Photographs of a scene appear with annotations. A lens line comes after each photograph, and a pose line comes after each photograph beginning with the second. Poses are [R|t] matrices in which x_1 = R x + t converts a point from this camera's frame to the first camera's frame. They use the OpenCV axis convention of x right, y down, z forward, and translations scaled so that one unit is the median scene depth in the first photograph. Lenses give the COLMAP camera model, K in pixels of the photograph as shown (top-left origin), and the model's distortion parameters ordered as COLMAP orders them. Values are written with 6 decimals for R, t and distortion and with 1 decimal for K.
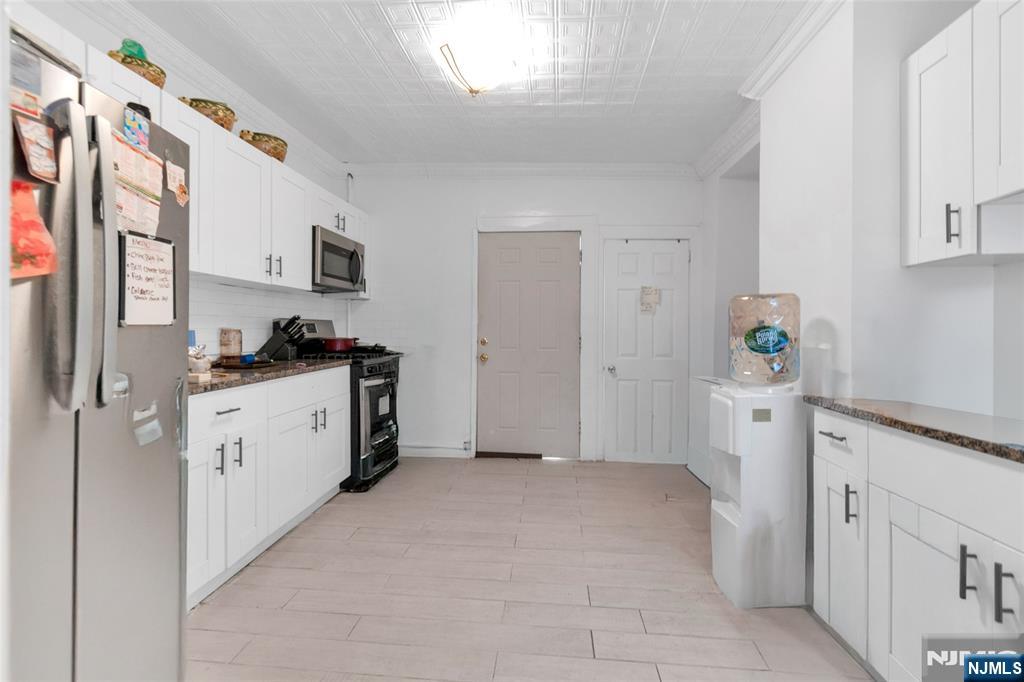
lens RADIAL K [[446.1, 0, 513.2], [0, 446.1, 325.3], [0, 0, 1]] dist [0.001806, -0.000238]
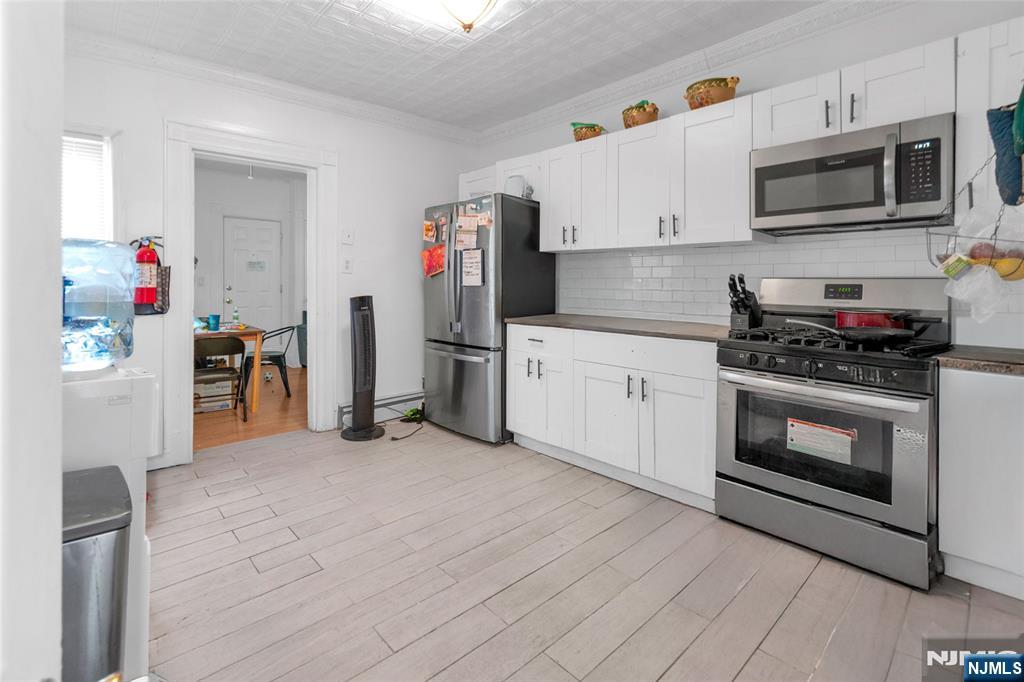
lens RADIAL K [[473.9, 0, 510.0], [0, 473.9, 288.7], [0, 0, 1]] dist [0.000387, -0.000066]
pose [[-0.669504, 0.001396, -0.742807, 0.670797], [-0.002698, 0.999987, 0.004310, 0.001691], [0.742803, 0.004889, -0.669492, 2.052928]]
